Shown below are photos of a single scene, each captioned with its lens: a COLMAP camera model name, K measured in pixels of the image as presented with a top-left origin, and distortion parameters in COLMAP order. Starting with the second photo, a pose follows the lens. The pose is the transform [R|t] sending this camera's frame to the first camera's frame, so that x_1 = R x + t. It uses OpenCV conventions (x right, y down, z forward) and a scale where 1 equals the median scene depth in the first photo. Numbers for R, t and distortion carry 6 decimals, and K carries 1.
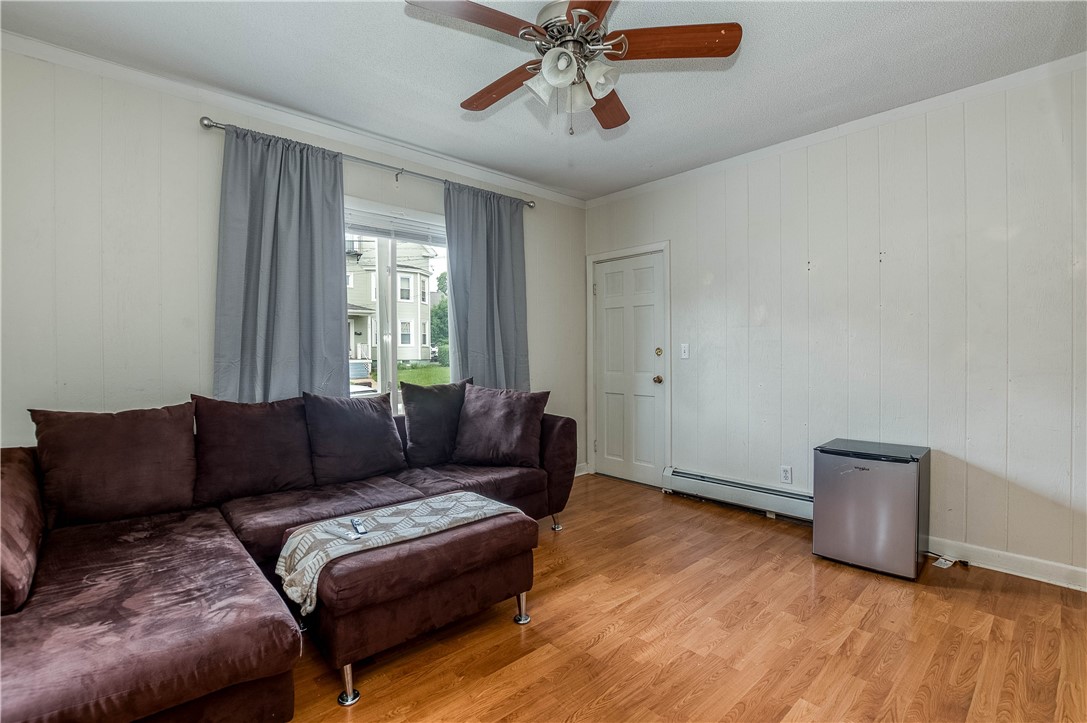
lens RADIAL K [[488.7, 0, 542.5], [0, 488.7, 352.9], [0, 0, 1]] dist [-0.023572, -0.000076]
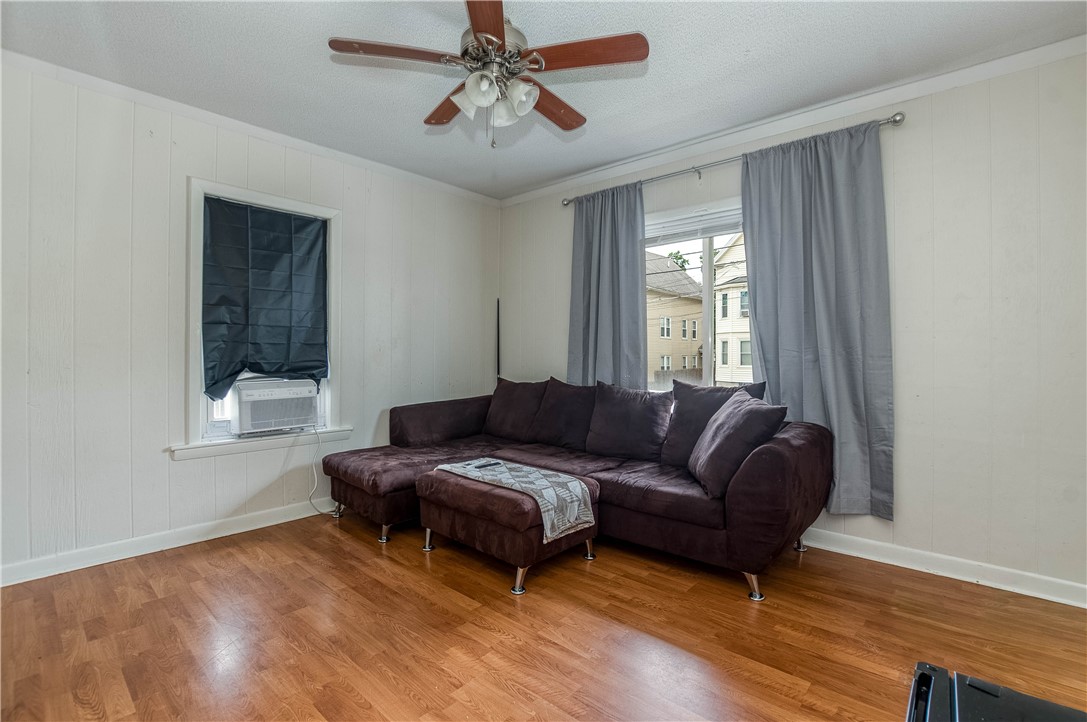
lens RADIAL K [[488.7, 0, 542.9], [0, 488.7, 362.2], [0, 0, 1]] dist [-0.023572, -0.000076]
pose [[0.117660, 0.021676, -0.992817, 0.841023], [-0.013166, 0.999708, 0.020266, 0.004741], [0.992967, 0.010687, 0.117911, 0.734502]]
